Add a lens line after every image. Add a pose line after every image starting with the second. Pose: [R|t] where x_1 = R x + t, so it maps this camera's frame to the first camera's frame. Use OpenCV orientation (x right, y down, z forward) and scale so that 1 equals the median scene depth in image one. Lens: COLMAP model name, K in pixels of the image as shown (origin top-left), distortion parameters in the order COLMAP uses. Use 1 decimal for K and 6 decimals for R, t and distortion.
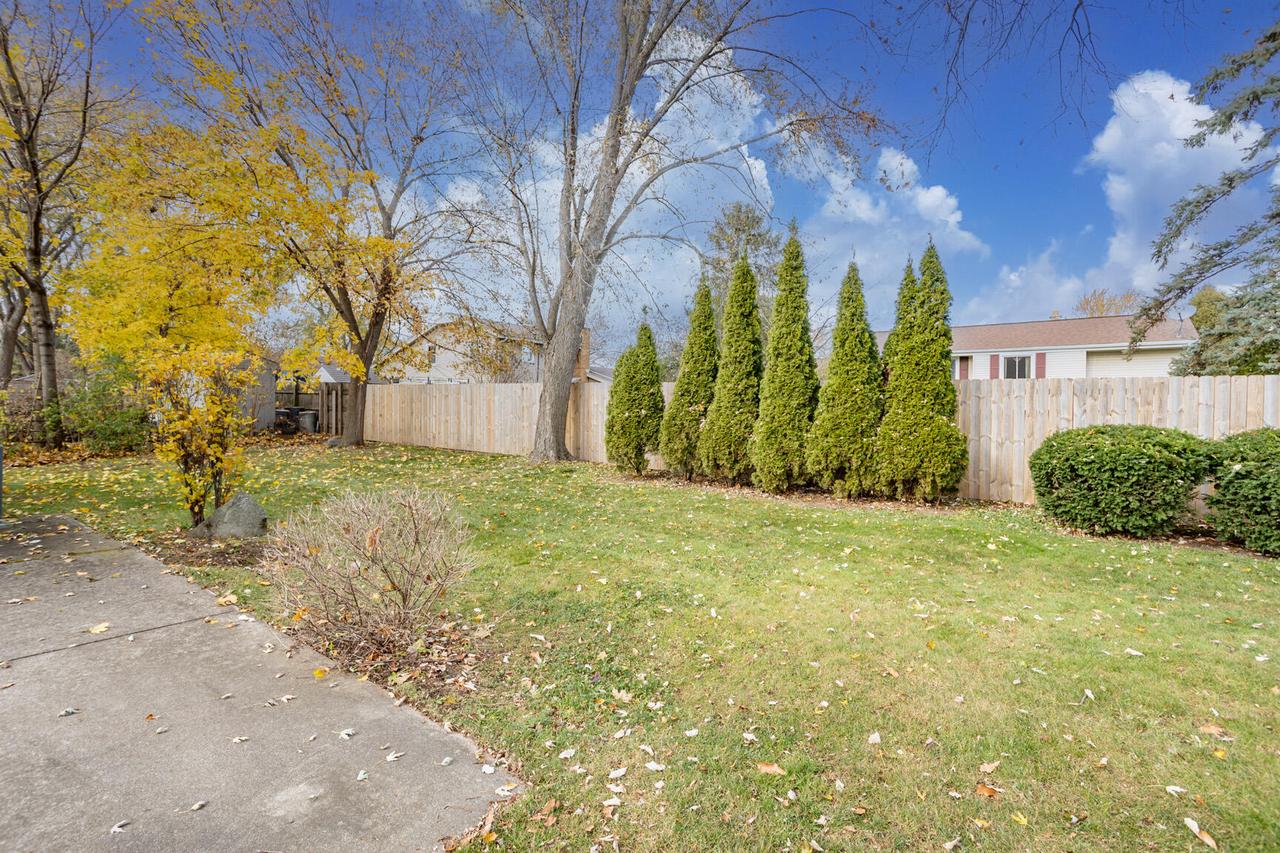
lens RADIAL K [[626.4, 0, 642.7], [0, 626.4, 407.1], [0, 0, 1]] dist [-0.033539, 0.020223]
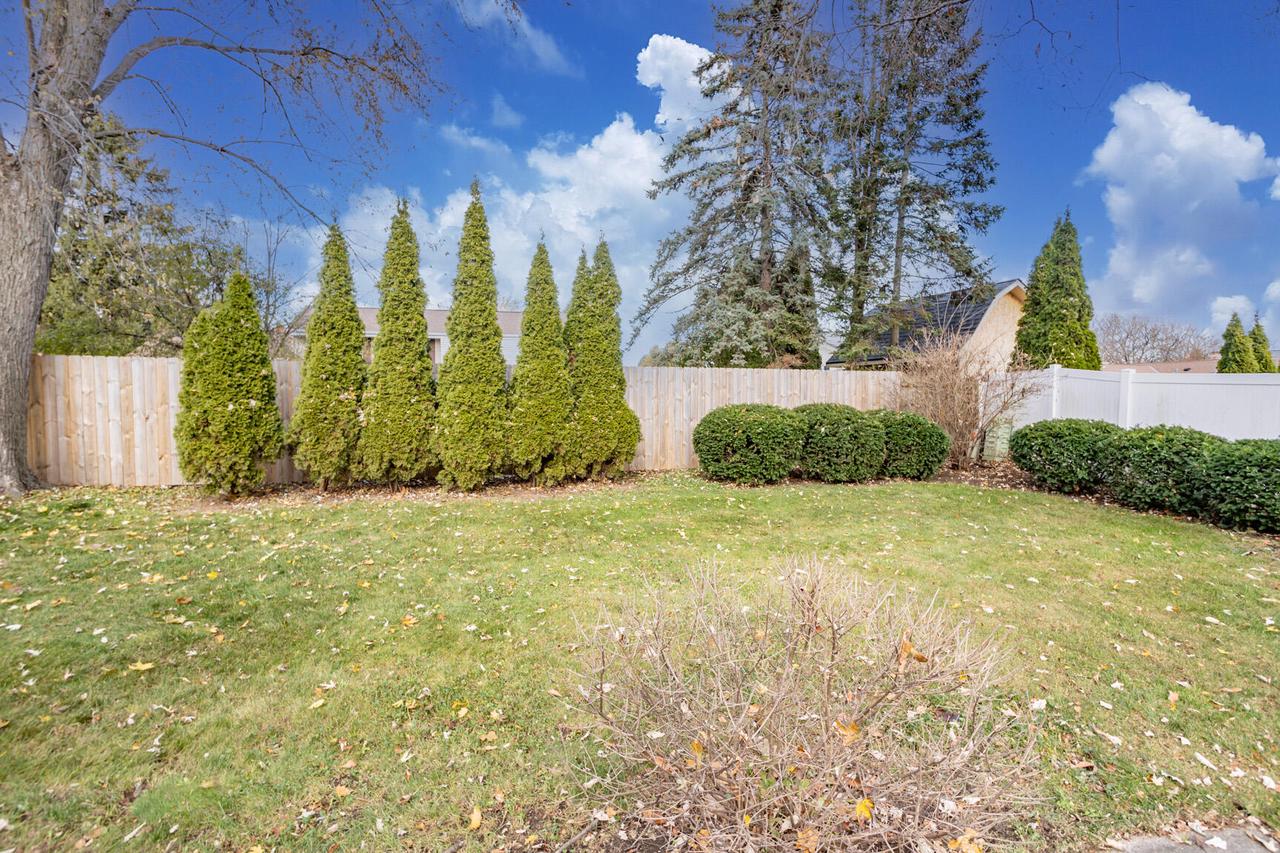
lens RADIAL K [[626.4, 0, 642.7], [0, 626.4, 407.1], [0, 0, 1]] dist [-0.033539, 0.020223]
pose [[0.588589, -0.034935, 0.807677, -0.339919], [0.006634, 0.999241, 0.038387, -0.012857], [-0.808405, -0.017236, 0.588374, 0.276929]]
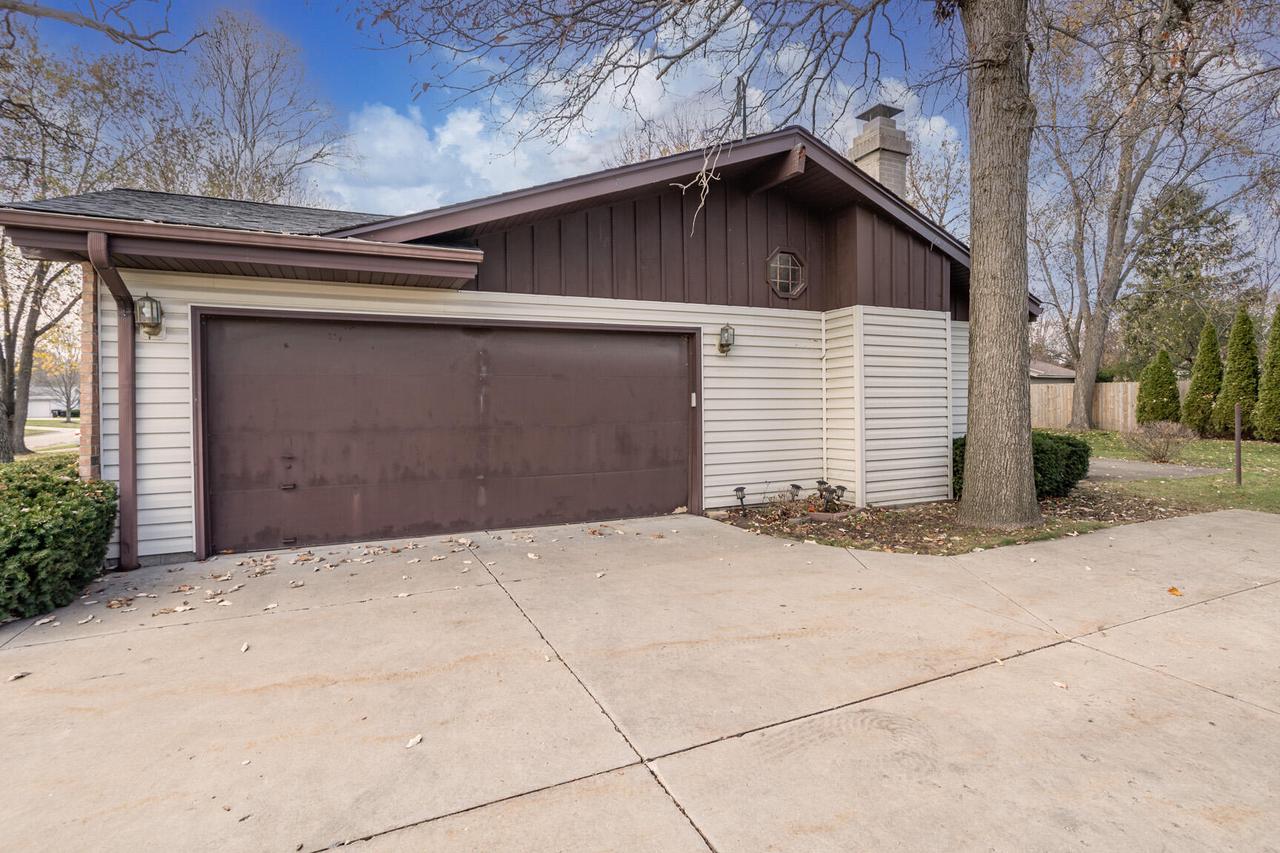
lens RADIAL K [[626.4, 0, 642.7], [0, 626.4, 407.1], [0, 0, 1]] dist [-0.033539, 0.020223]
pose [[0.867624, -0.021836, -0.496741, -0.472709], [0.026546, 0.999645, 0.002423, -0.016431], [0.496511, -0.015289, 0.867896, -1.439636]]
